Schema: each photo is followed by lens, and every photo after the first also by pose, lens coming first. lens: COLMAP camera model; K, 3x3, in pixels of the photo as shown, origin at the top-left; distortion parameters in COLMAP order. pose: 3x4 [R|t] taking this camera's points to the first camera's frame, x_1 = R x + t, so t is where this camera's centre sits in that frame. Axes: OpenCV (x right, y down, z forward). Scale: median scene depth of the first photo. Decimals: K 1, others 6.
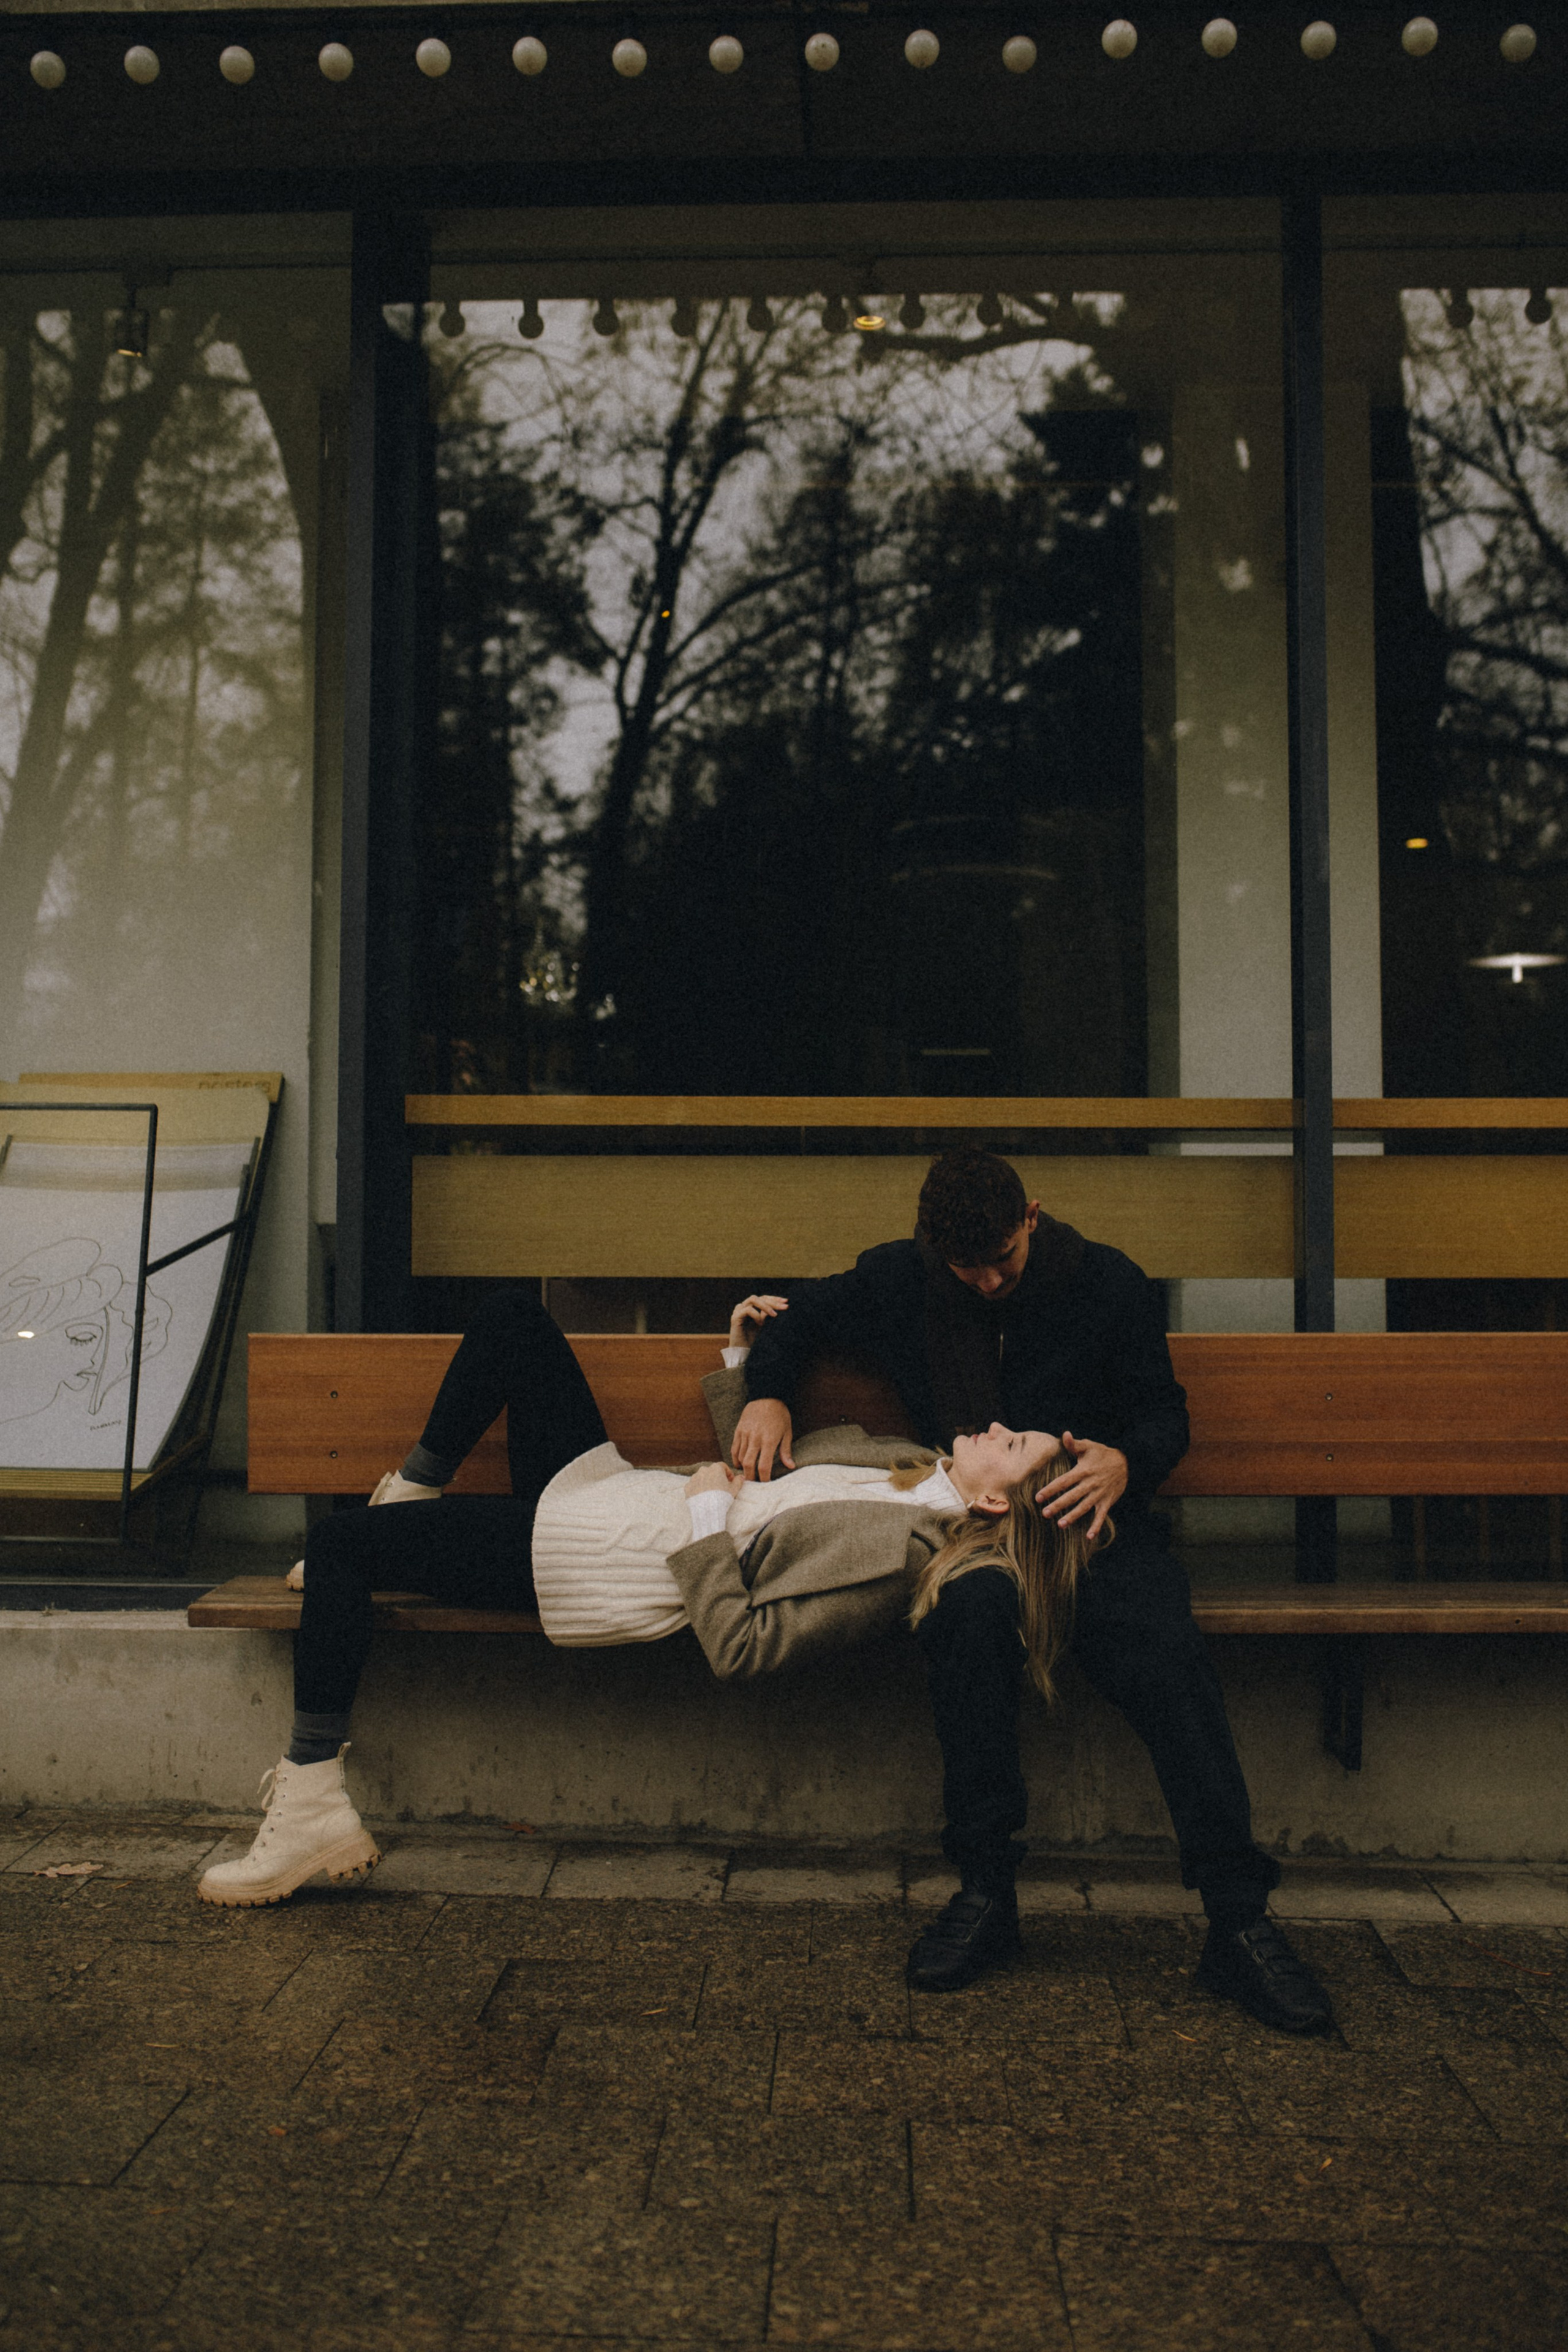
lens RADIAL K [[2283.6, 0, 784.0], [0, 2283.6, 1176.0], [0, 0, 1]] dist [-0.071329, 0.024251]
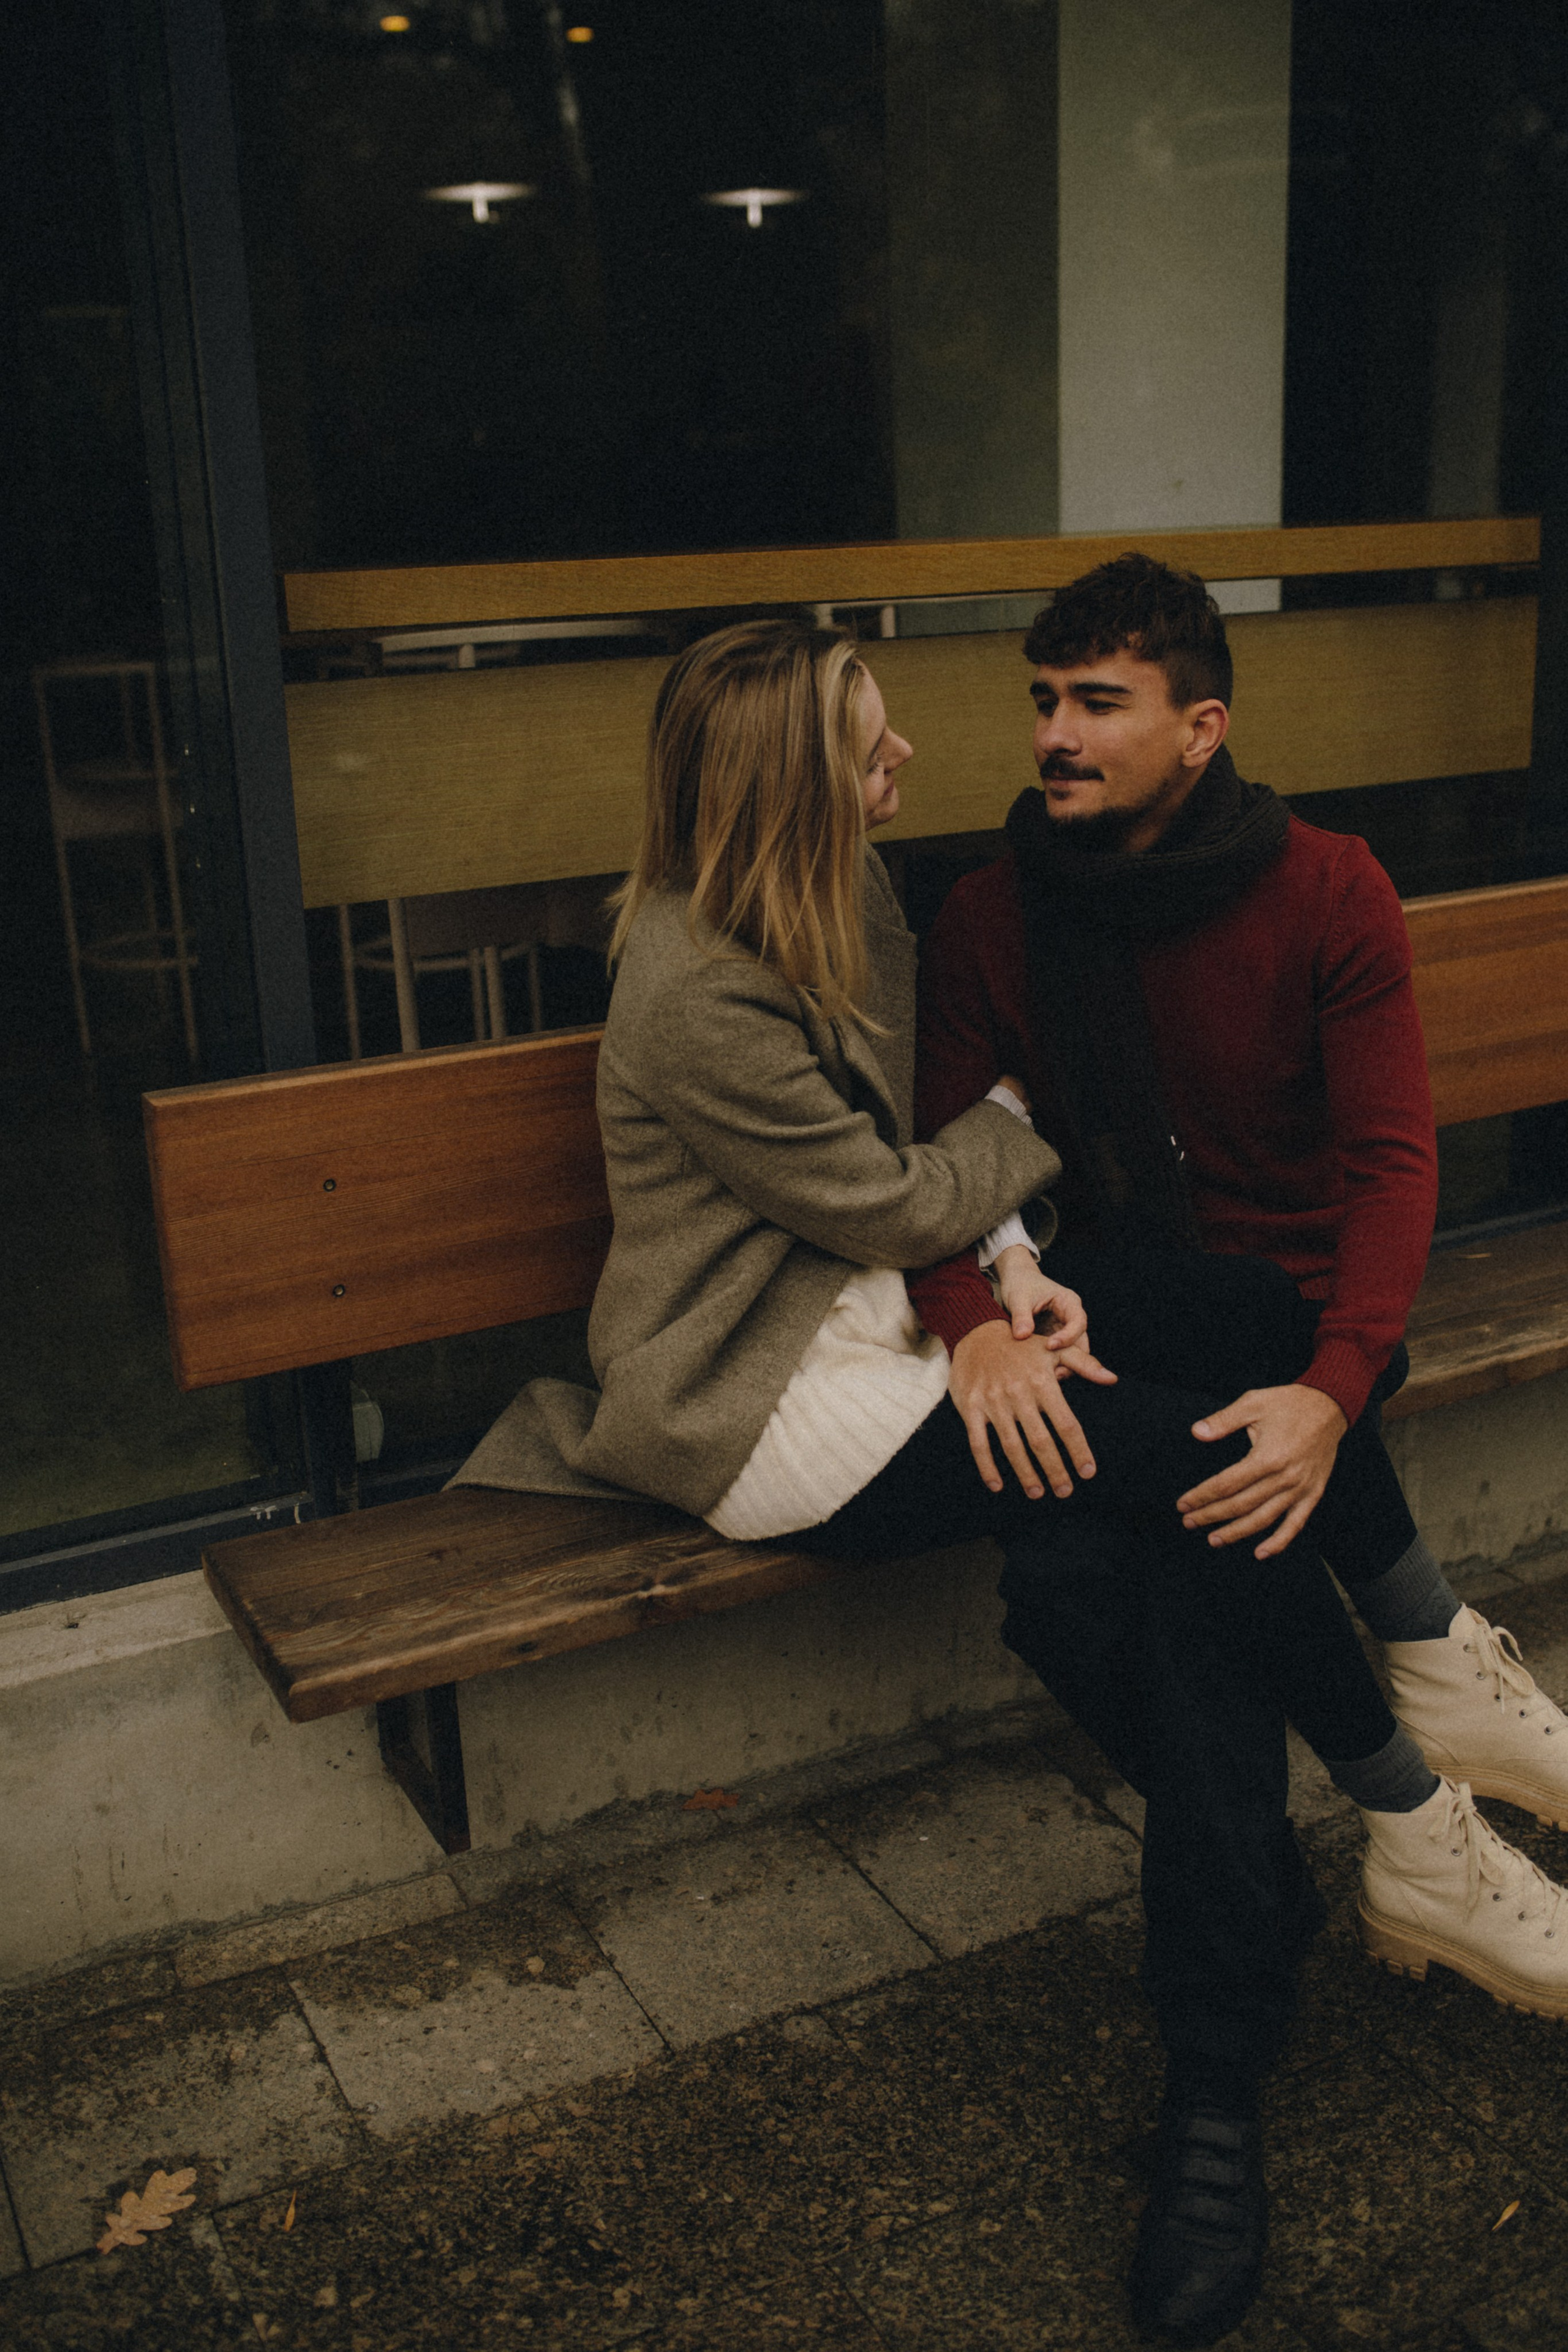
lens RADIAL K [[2283.6, 0, 784.0], [0, 2283.6, 1176.0], [0, 0, 1]] dist [-0.071329, 0.024251]
pose [[0.859192, -0.176714, 0.480167, -0.366044], [0.006265, 0.942026, 0.335480, -0.085357], [-0.511614, -0.285234, 0.810489, 0.522967]]
